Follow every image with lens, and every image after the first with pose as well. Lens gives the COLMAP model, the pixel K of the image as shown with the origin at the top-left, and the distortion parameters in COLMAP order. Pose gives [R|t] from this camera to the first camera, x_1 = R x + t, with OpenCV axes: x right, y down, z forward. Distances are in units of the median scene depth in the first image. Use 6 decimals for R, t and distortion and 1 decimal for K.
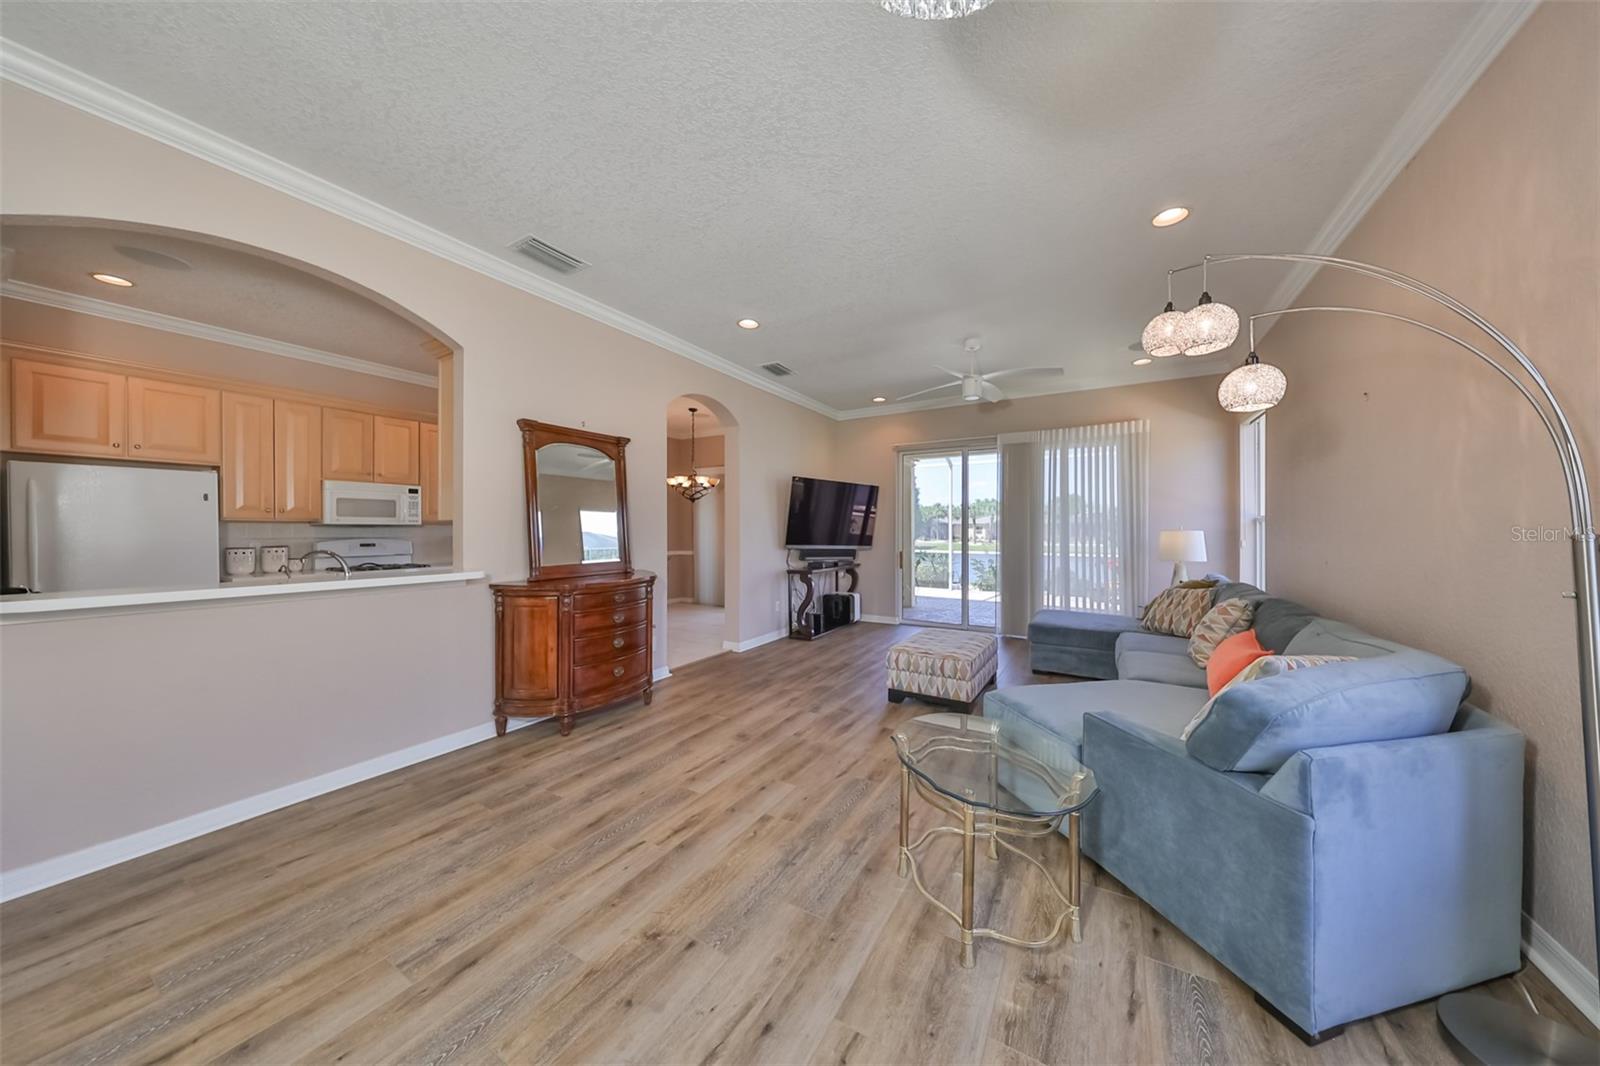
lens RADIAL K [[502.9, 0, 802.2], [0, 502.9, 530.1], [0, 0, 1]] dist [-0.001602, 0.000052]
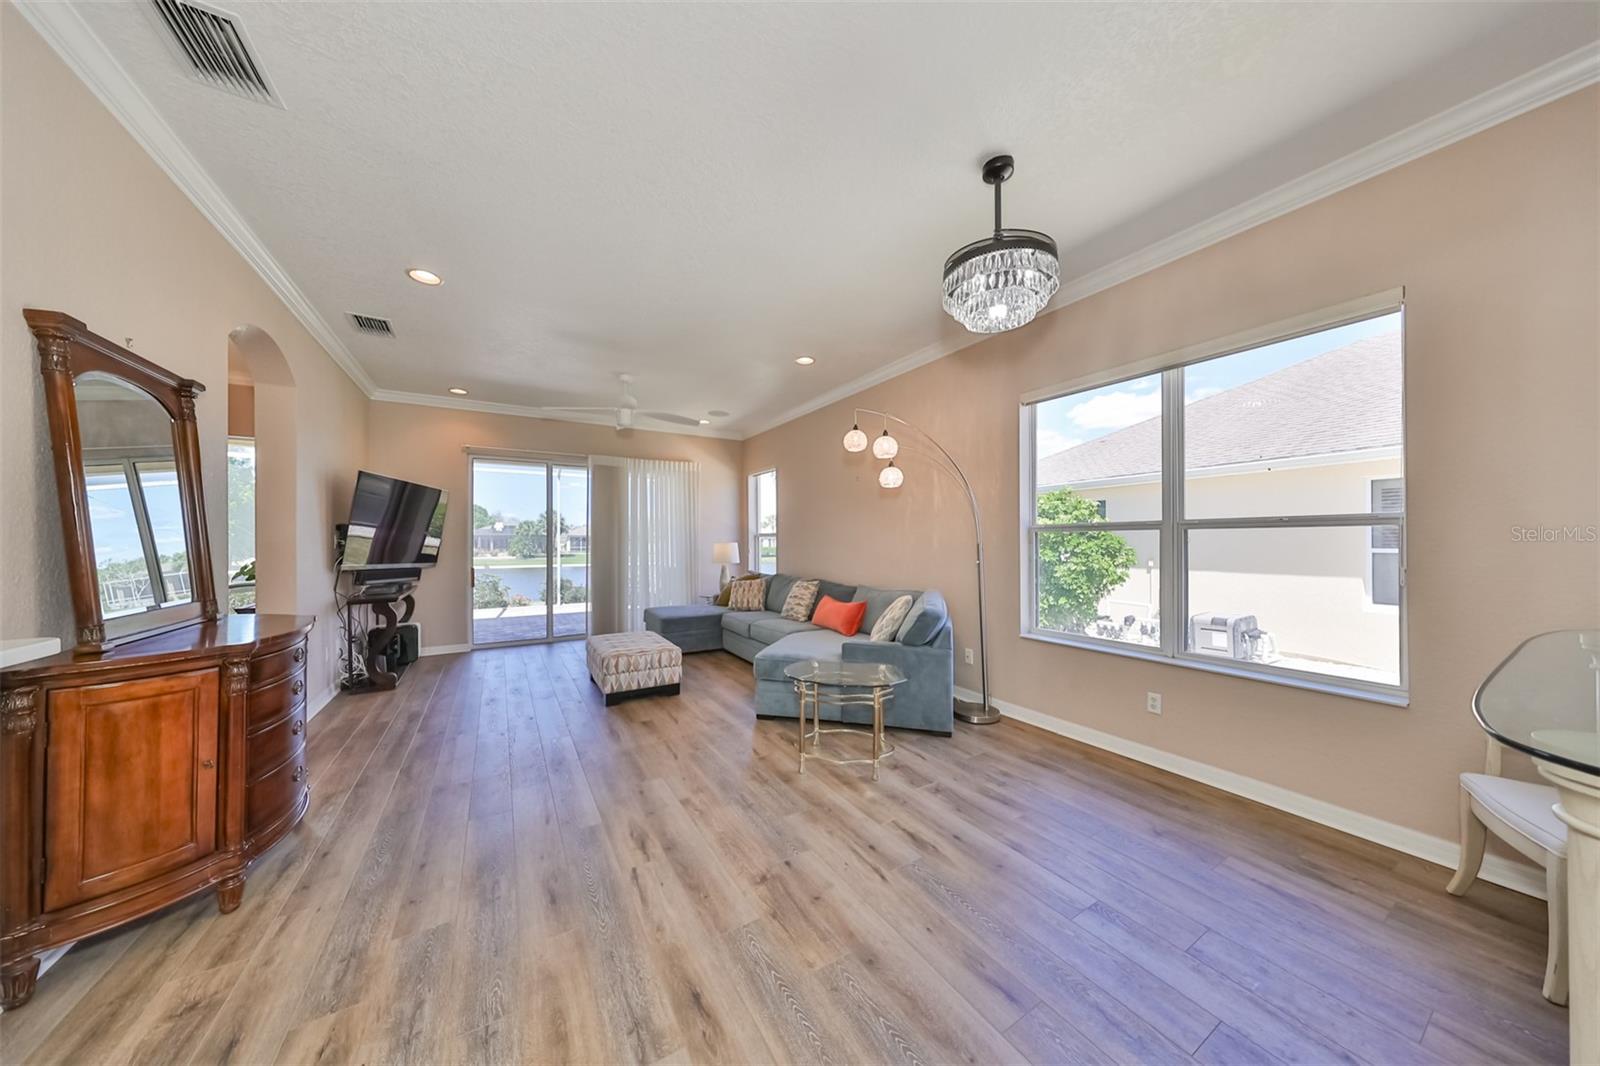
lens RADIAL K [[502.9, 0, 799.0], [0, 502.9, 536.9], [0, 0, 1]] dist [-0.001602, 0.000052]
pose [[0.475914, 0.005716, 0.879473, -0.591718], [0.003454, 0.999959, -0.008368, -0.003146], [-0.879485, 0.007021, 0.475874, 0.152438]]
